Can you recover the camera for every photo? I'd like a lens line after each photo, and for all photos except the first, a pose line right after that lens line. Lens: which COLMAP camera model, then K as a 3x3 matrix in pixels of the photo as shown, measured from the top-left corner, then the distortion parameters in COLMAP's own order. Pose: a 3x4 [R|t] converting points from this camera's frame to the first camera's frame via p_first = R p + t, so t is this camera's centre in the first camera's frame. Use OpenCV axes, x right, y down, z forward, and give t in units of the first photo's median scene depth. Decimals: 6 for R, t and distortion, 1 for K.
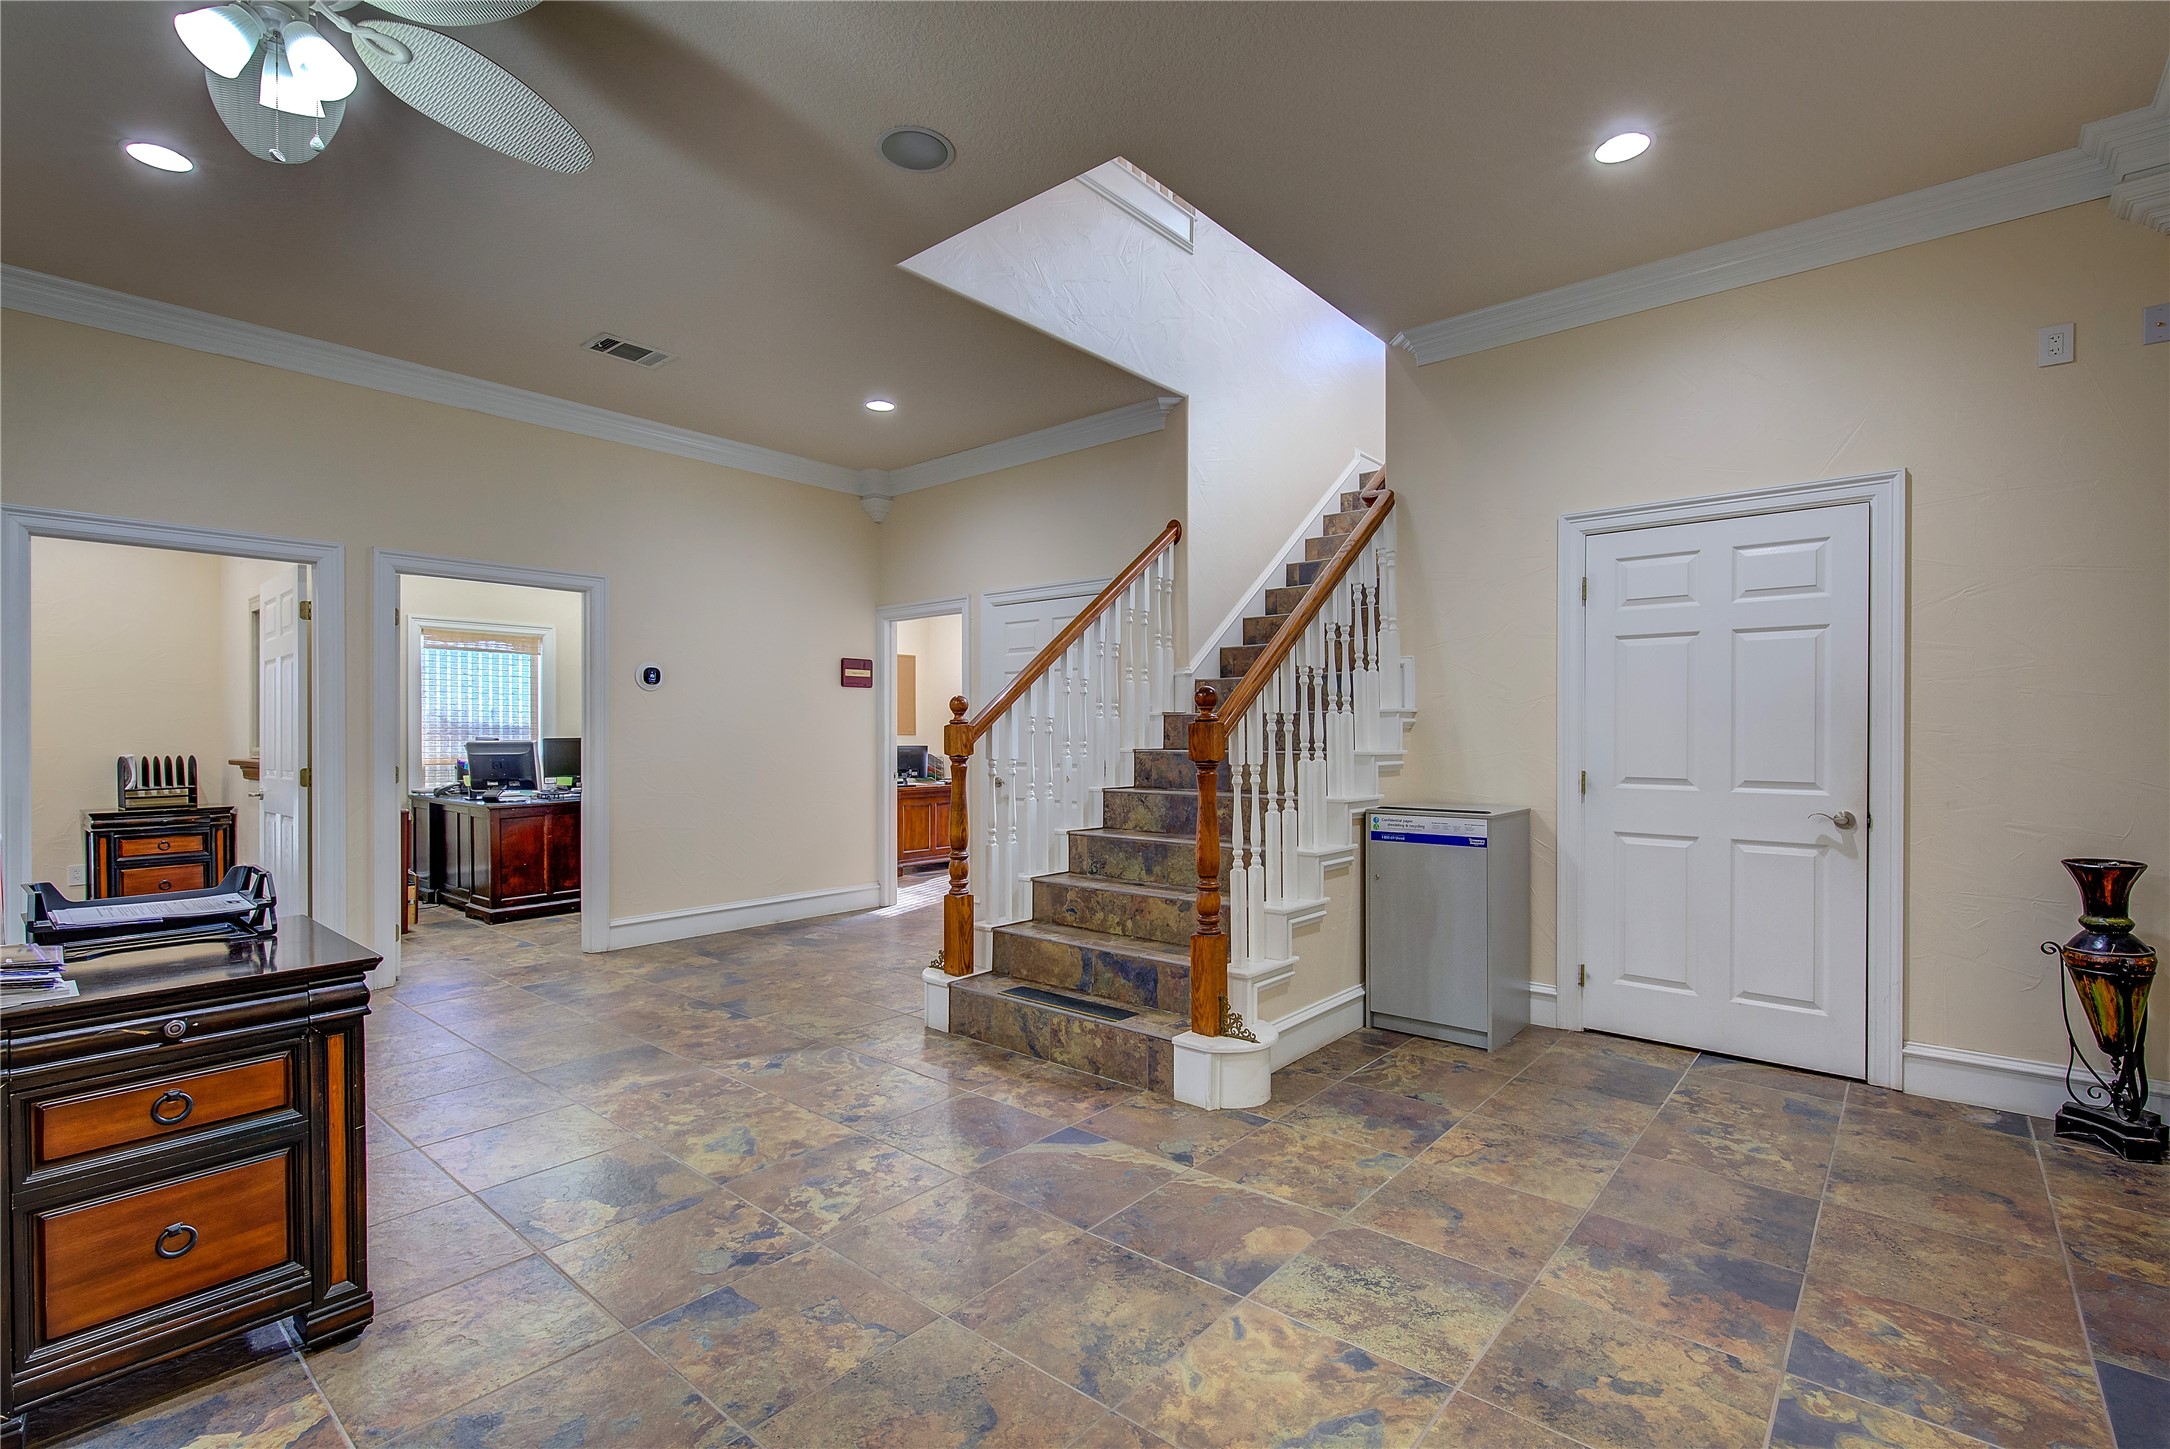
lens RADIAL K [[990.4, 0, 1085.6], [0, 990.4, 727.8], [0, 0, 1]] dist [-0.027025, -0.000218]
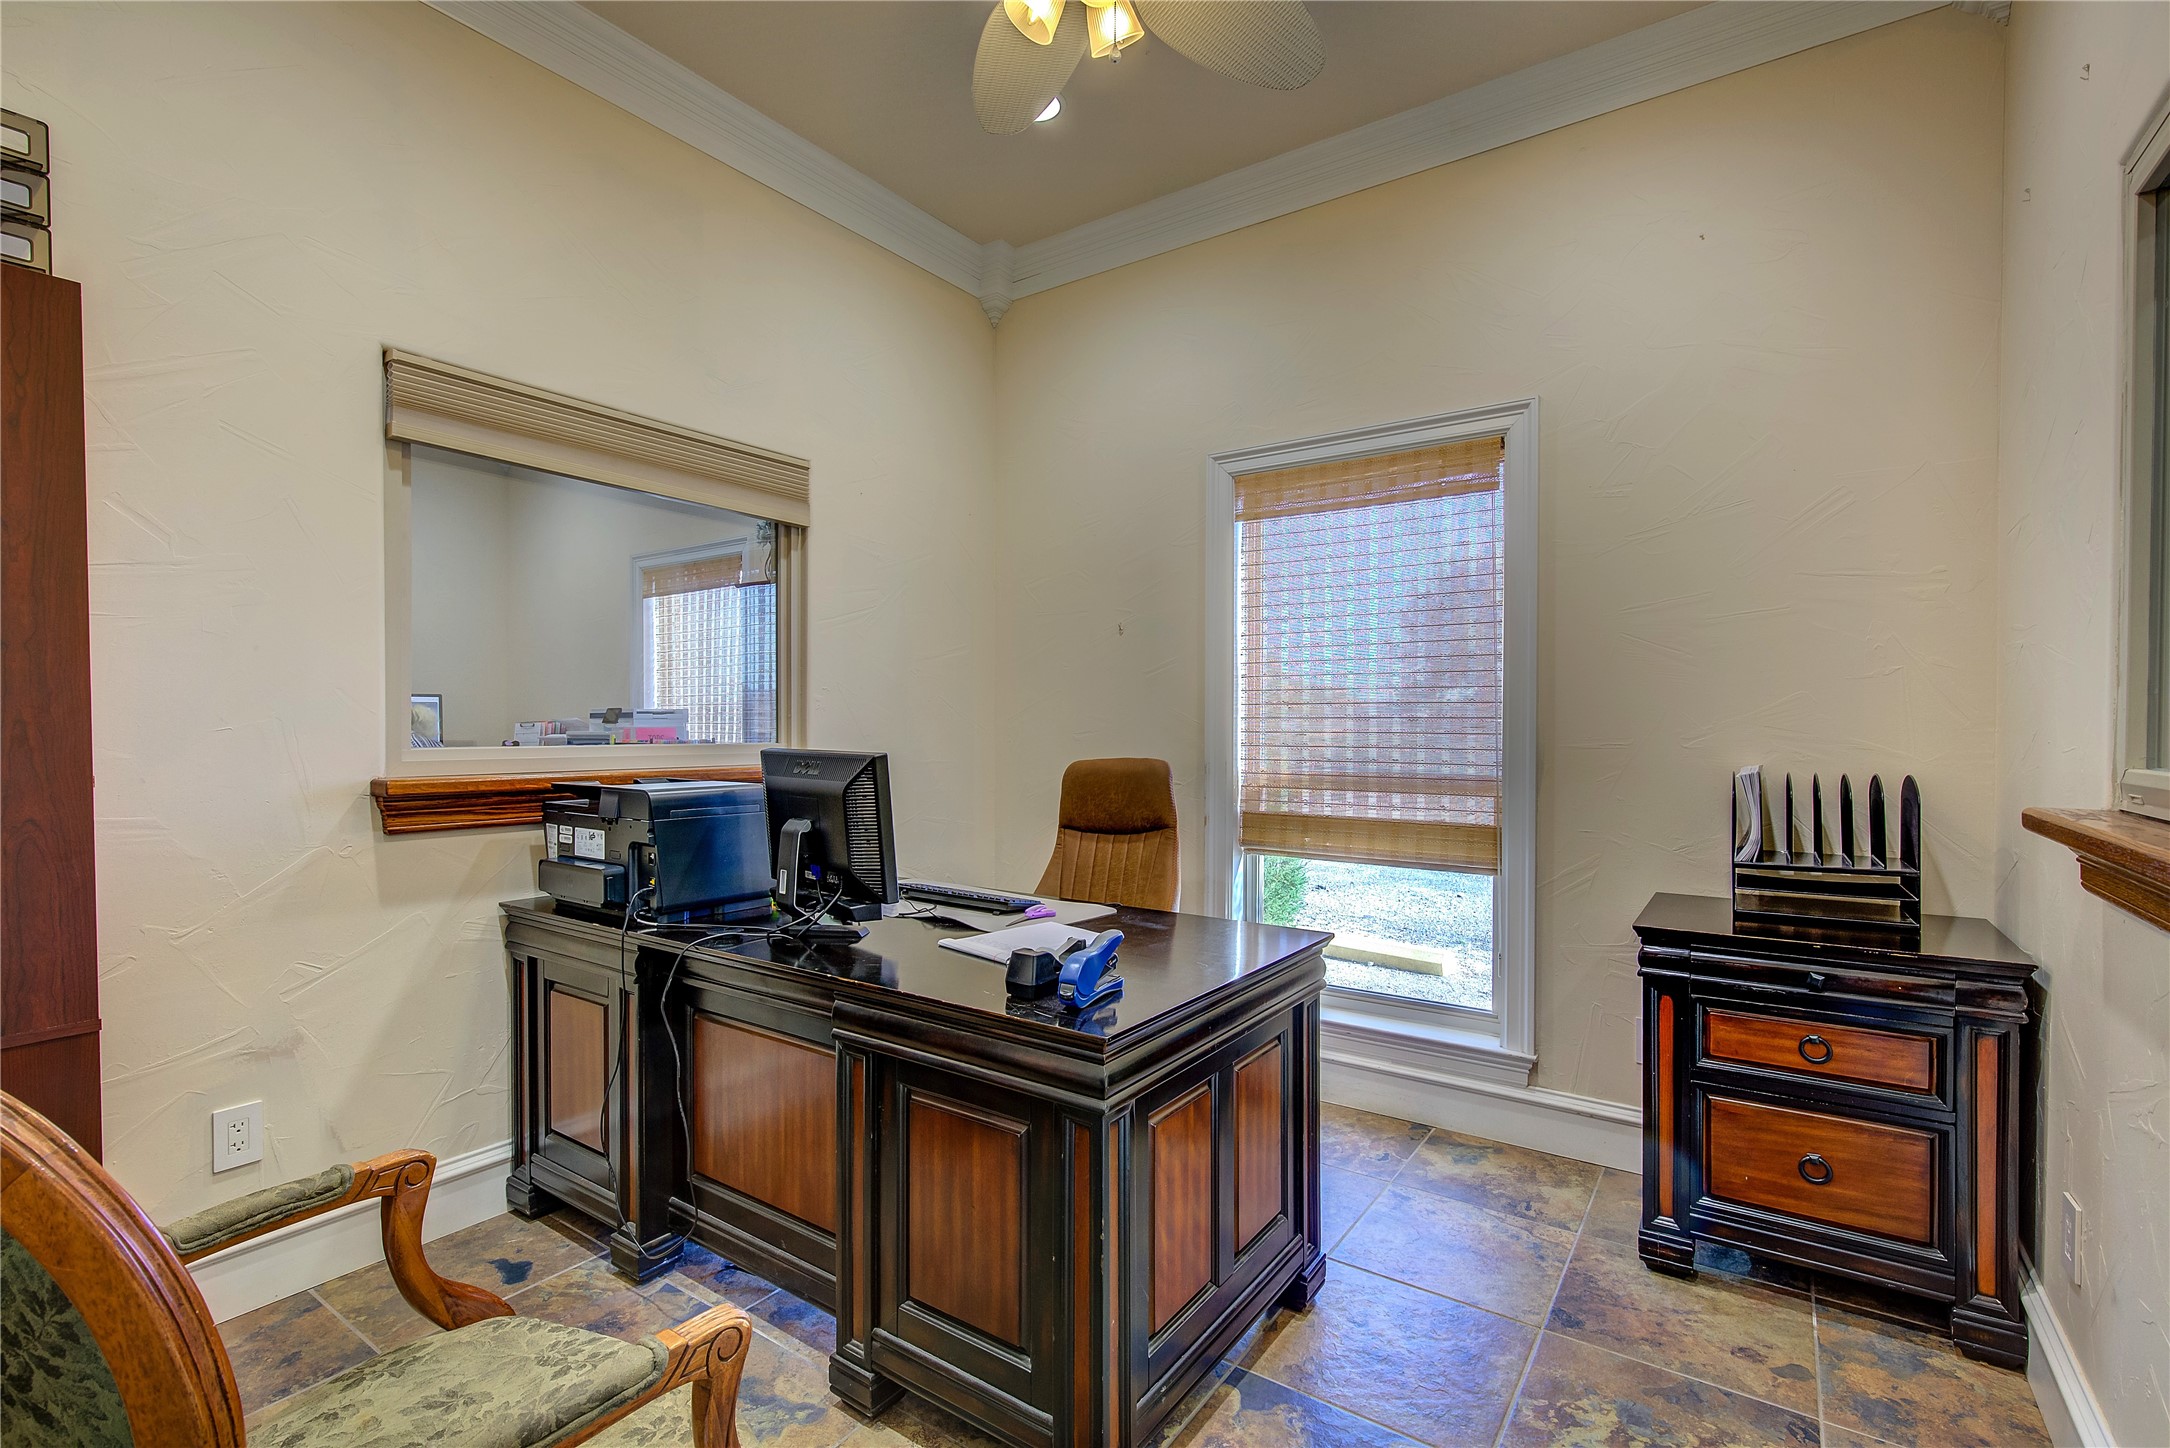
lens RADIAL K [[990.4, 0, 1089.2], [0, 990.4, 718.3], [0, 0, 1]] dist [-0.027025, -0.000218]
pose [[0.081142, 0.000399, -0.996702, -0.622311], [-0.001104, 0.999999, 0.000310, 0.008353], [0.996702, 0.001075, 0.081143, 0.702130]]
